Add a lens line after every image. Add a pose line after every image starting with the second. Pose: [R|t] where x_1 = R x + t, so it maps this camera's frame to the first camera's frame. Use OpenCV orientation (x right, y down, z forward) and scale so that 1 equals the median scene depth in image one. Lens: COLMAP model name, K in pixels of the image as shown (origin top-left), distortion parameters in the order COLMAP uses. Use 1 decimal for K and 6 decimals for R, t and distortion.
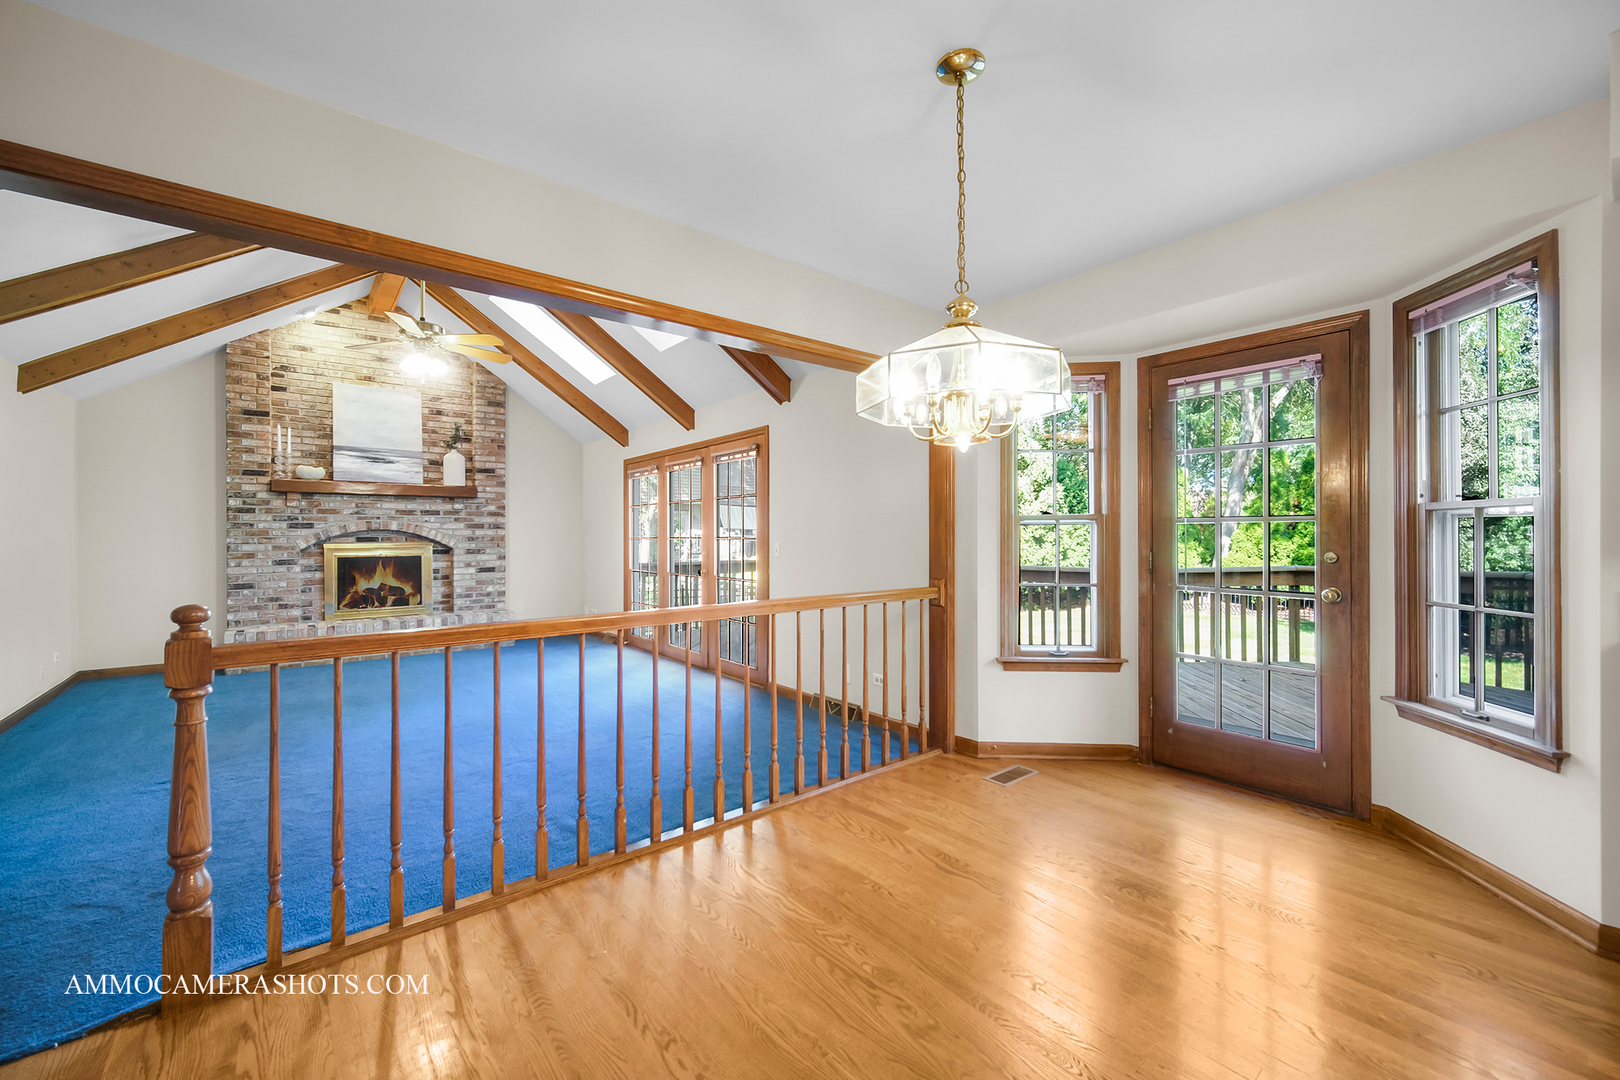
lens RADIAL K [[637.9, 0, 822.9], [0, 637.9, 536.6], [0, 0, 1]] dist [0.000376, 0.000384]
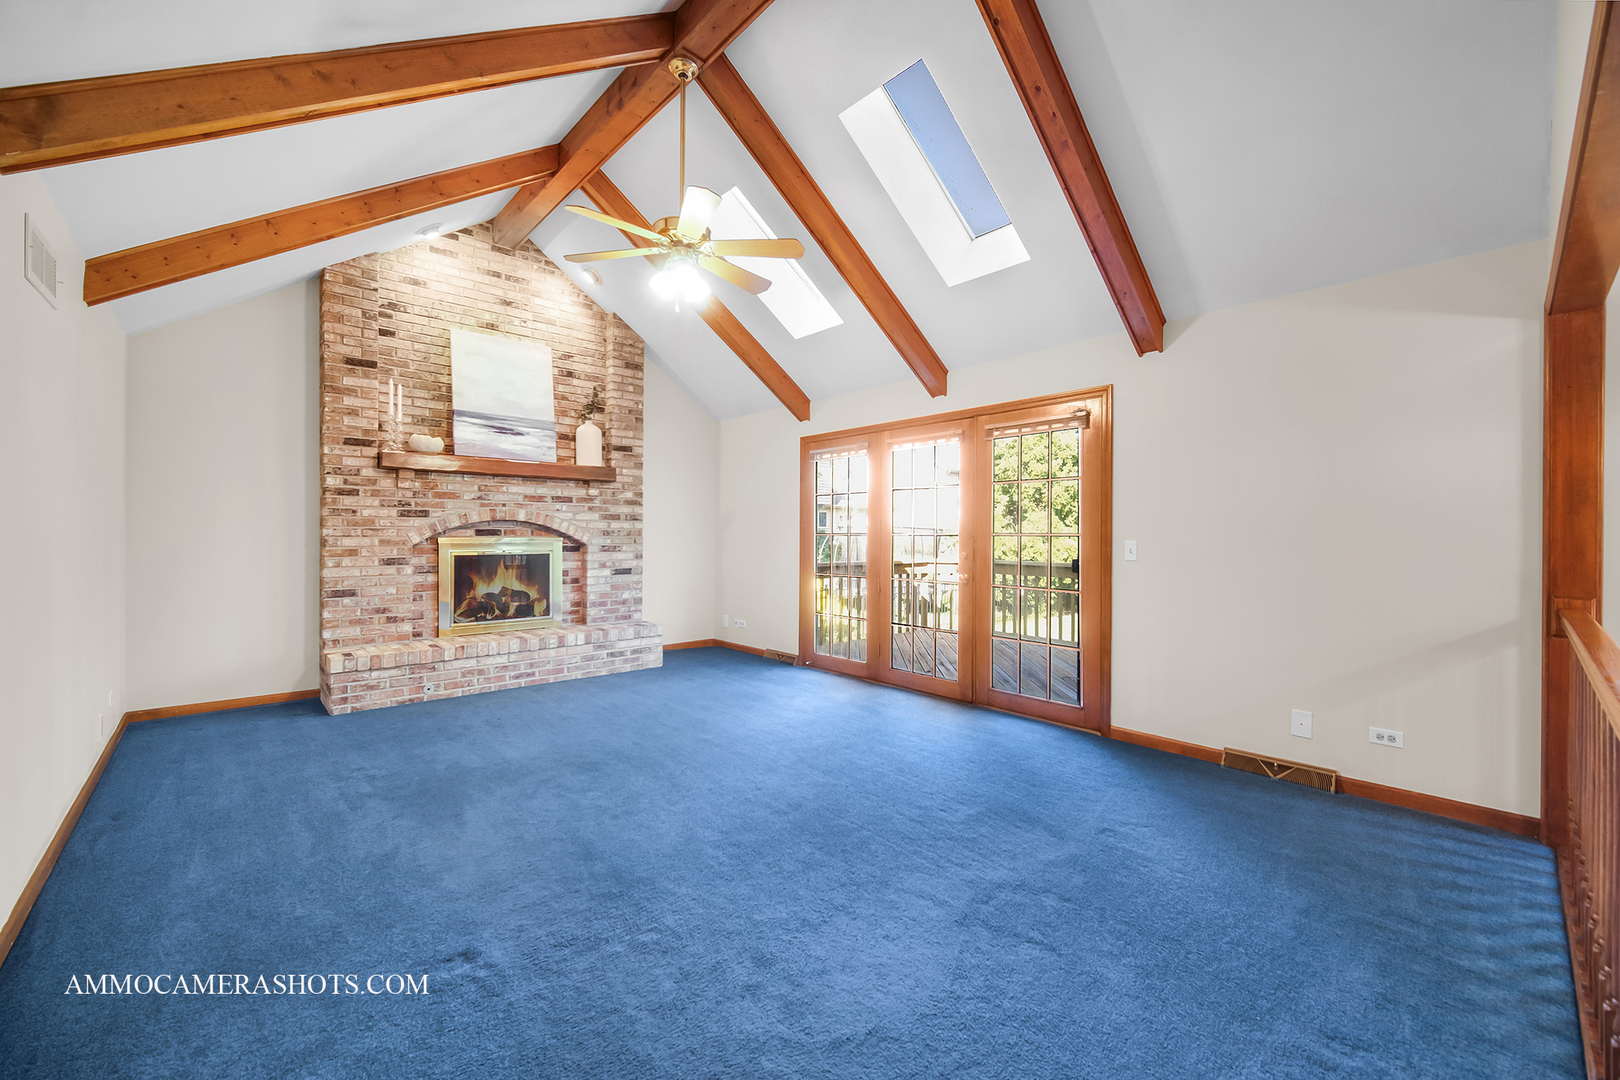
lens RADIAL K [[637.9, 0, 820.1], [0, 637.9, 535.4], [0, 0, 1]] dist [0.000376, 0.000384]
pose [[0.998351, 0.007826, 0.056868, -0.363069], [-0.007845, 0.999969, 0.000100, 0.004867], [-0.056866, -0.000546, 0.998382, 0.204171]]
